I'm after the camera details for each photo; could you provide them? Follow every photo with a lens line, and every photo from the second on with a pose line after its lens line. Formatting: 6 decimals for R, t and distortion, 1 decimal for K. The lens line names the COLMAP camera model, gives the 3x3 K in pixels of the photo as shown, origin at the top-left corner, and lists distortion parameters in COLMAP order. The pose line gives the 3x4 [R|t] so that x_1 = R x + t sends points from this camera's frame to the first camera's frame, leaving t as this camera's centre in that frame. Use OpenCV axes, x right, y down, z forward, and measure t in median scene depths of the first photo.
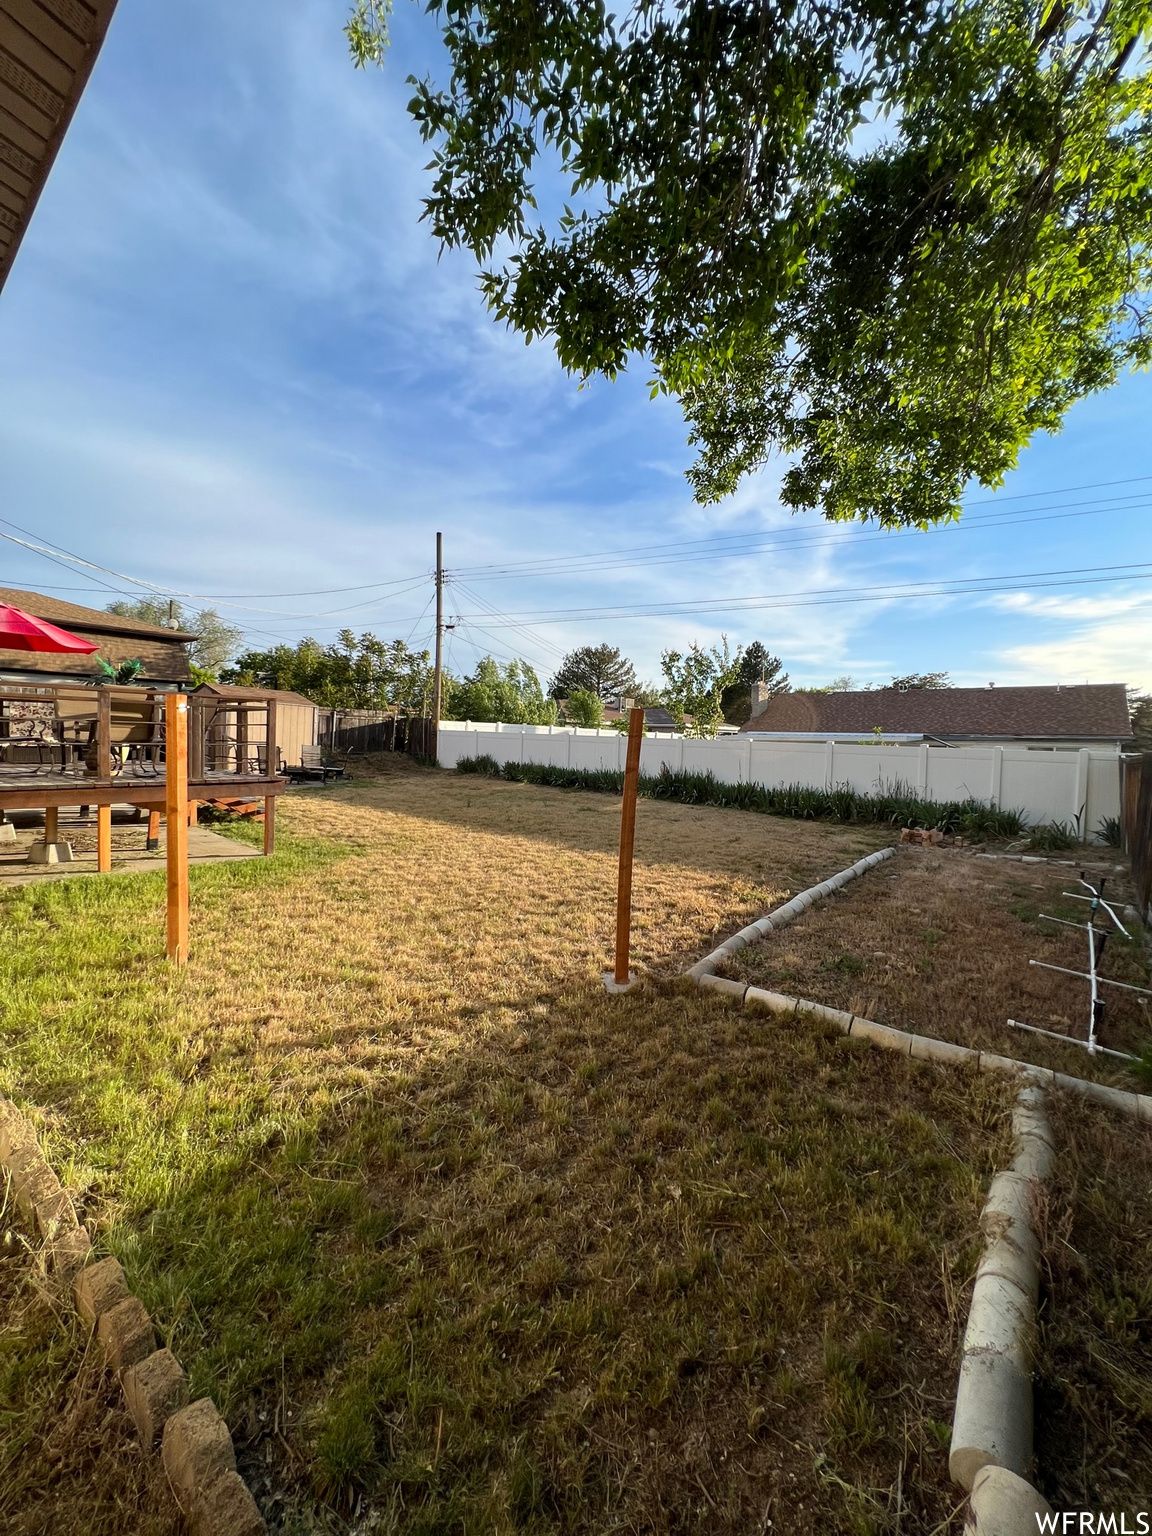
lens RADIAL K [[618.8, 0, 573.7], [0, 618.8, 764.4], [0, 0, 1]] dist [0.005008, 0.000233]
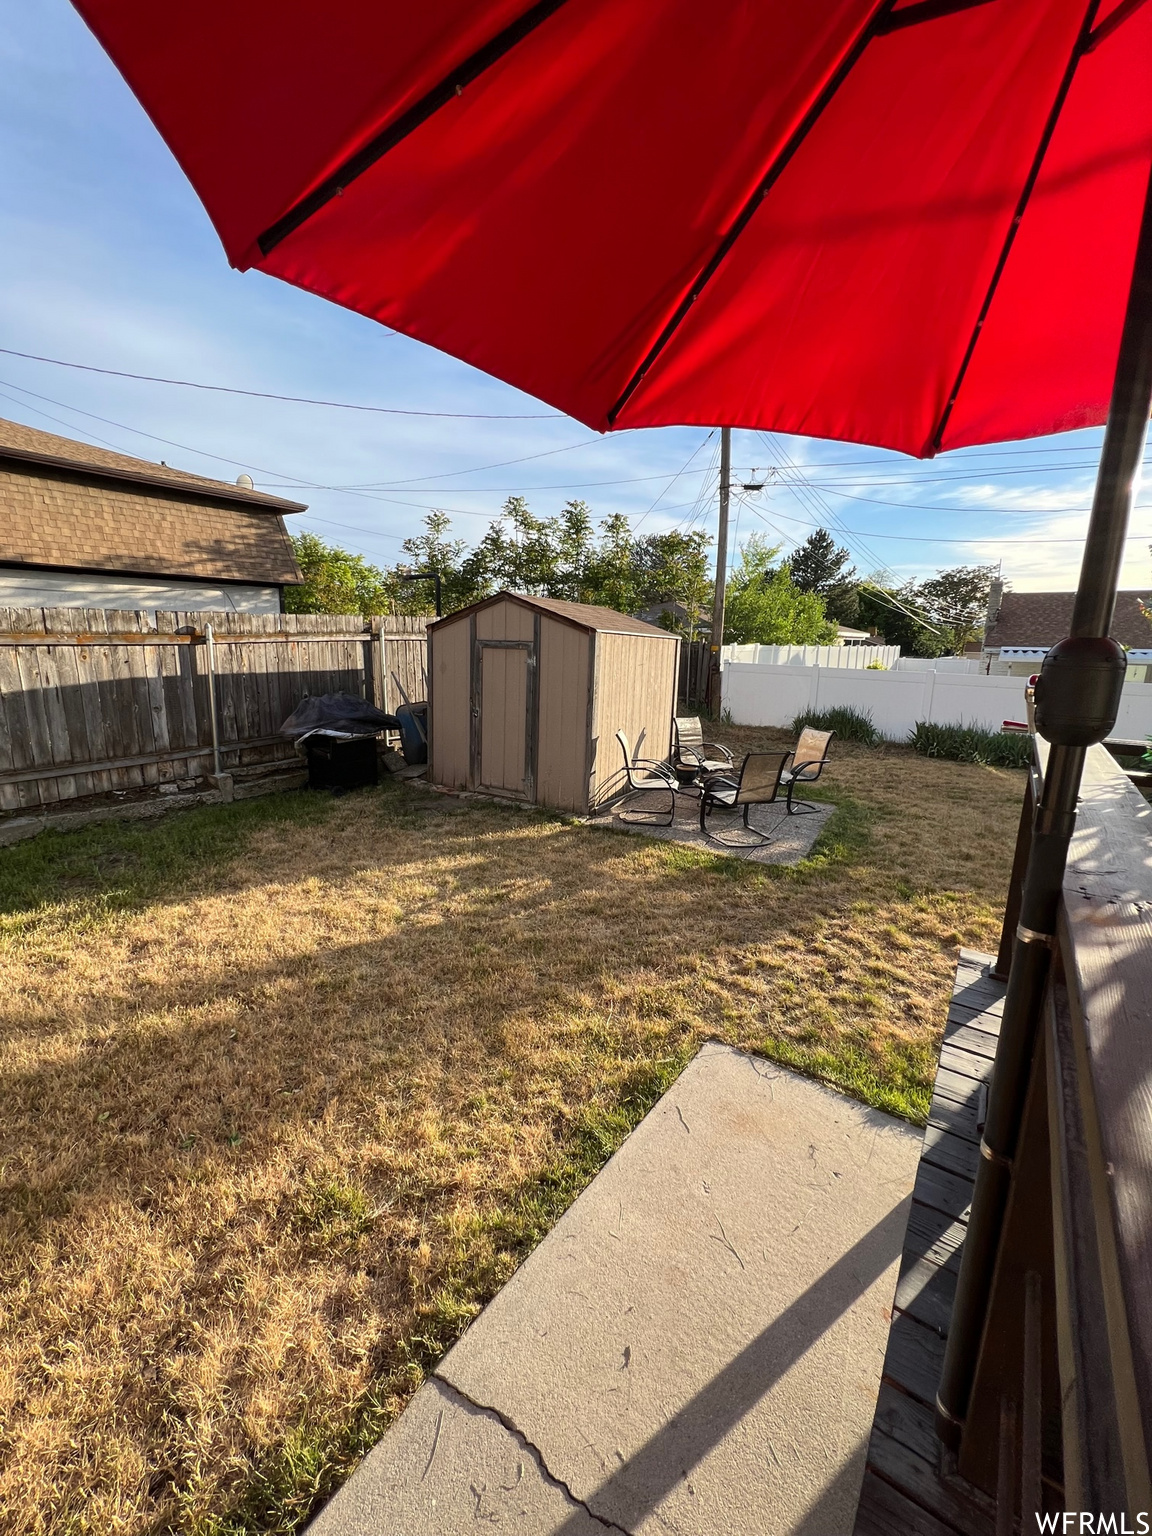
lens RADIAL K [[601.3, 0, 577.4], [0, 601.3, 742.3], [0, 0, 1]] dist [-0.000741, -0.000097]
pose [[0.997461, -0.022180, 0.067670, -1.138739], [0.012660, 0.990353, 0.137989, -0.167278], [-0.070077, -0.136782, 0.988119, 1.123389]]
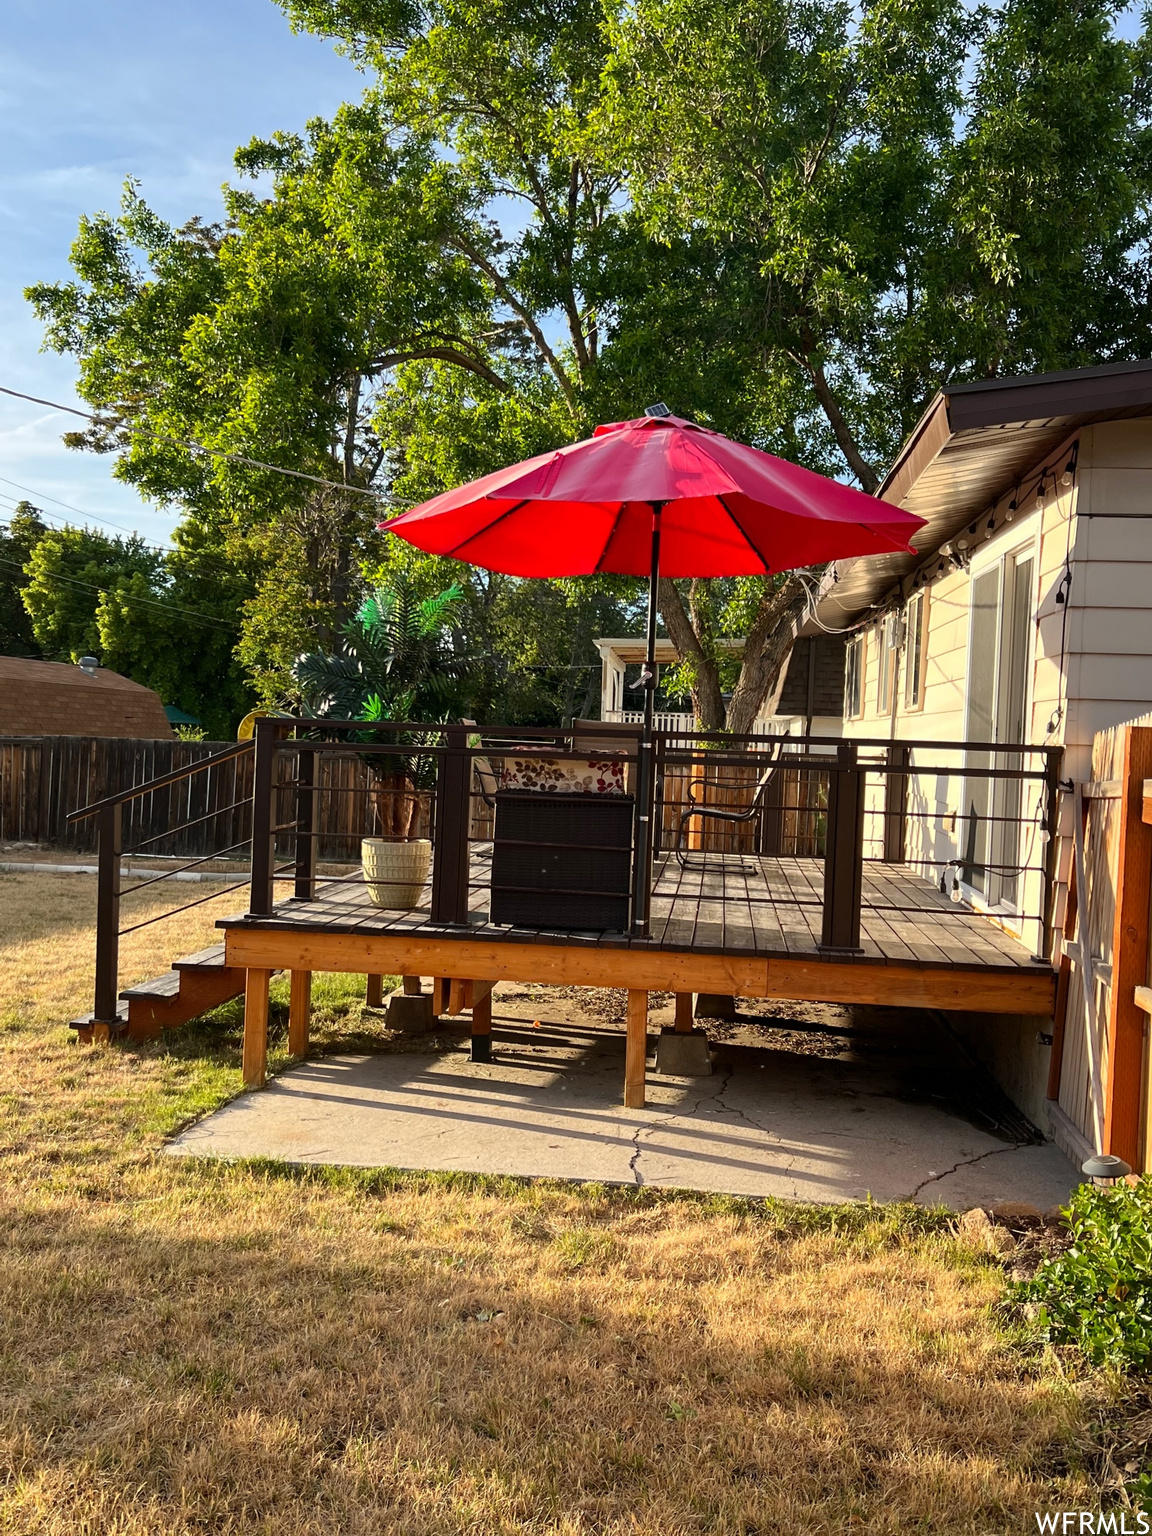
lens RADIAL K [[1380.7, 0, 576.0], [0, 1380.7, 768.0], [0, 0, 1]] dist [0.000739, 0.000264]
pose [[-0.542582, -0.058976, 0.837930, -1.751172], [-0.020585, 0.998166, 0.056925, -0.141576], [-0.839750, 0.013637, -0.542801, 1.738549]]
